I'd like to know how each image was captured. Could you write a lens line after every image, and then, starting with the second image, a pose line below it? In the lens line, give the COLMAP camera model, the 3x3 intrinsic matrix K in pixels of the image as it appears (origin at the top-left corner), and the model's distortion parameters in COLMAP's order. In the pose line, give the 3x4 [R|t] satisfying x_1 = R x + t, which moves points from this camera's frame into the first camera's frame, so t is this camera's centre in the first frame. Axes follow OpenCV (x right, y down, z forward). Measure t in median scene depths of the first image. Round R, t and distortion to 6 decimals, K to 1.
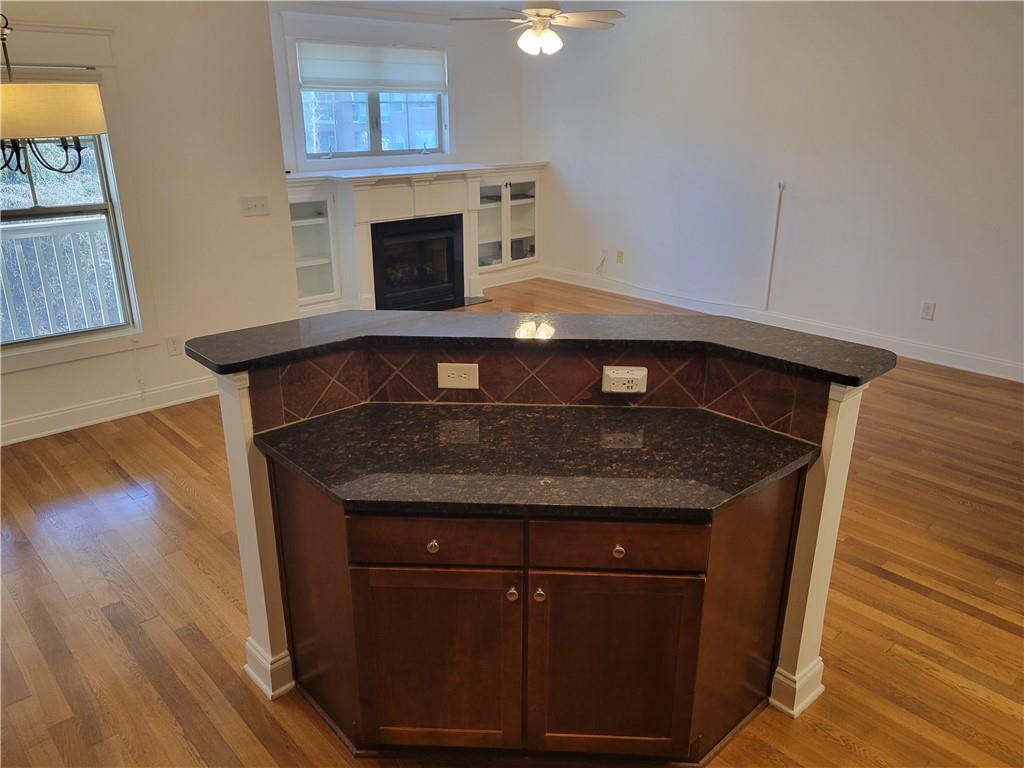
lens RADIAL K [[768.1, 0, 518.7], [0, 768.1, 382.7], [0, 0, 1]] dist [0.048715, -0.024623]
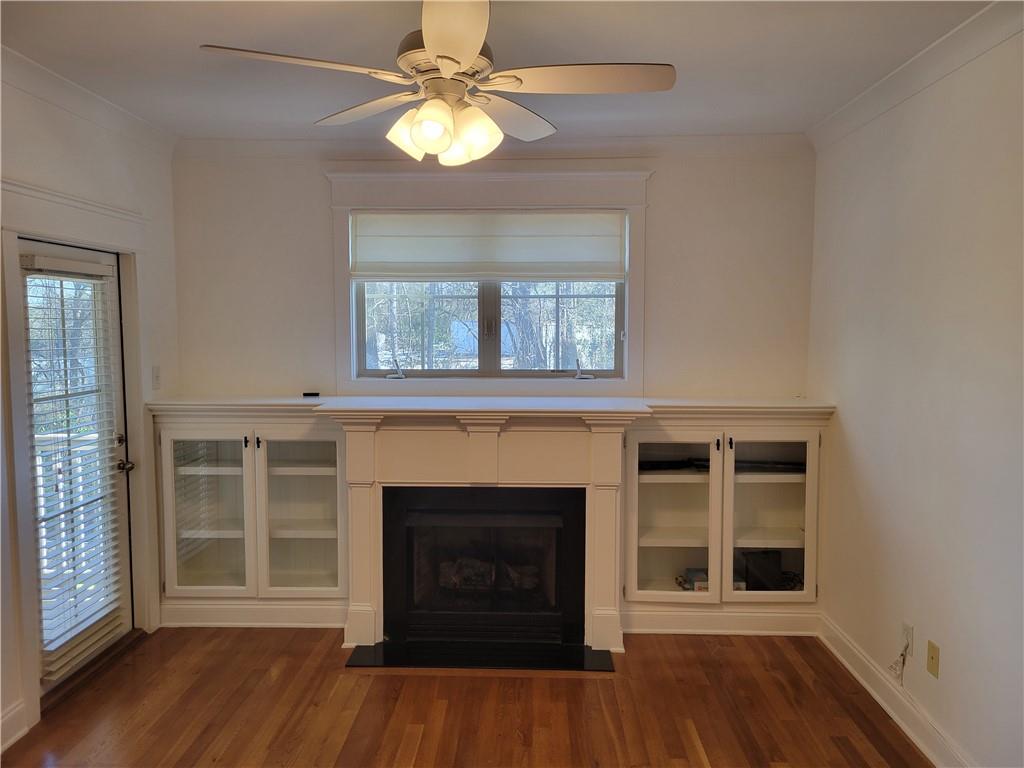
lens RADIAL K [[768.1, 0, 516.9], [0, 768.1, 387.5], [0, 0, 1]] dist [0.048715, -0.024623]
pose [[0.710674, 0.059797, -0.700976, 0.263203], [-0.239284, 0.957523, -0.160913, -0.191130], [0.661579, 0.282089, 0.694795, 0.585779]]
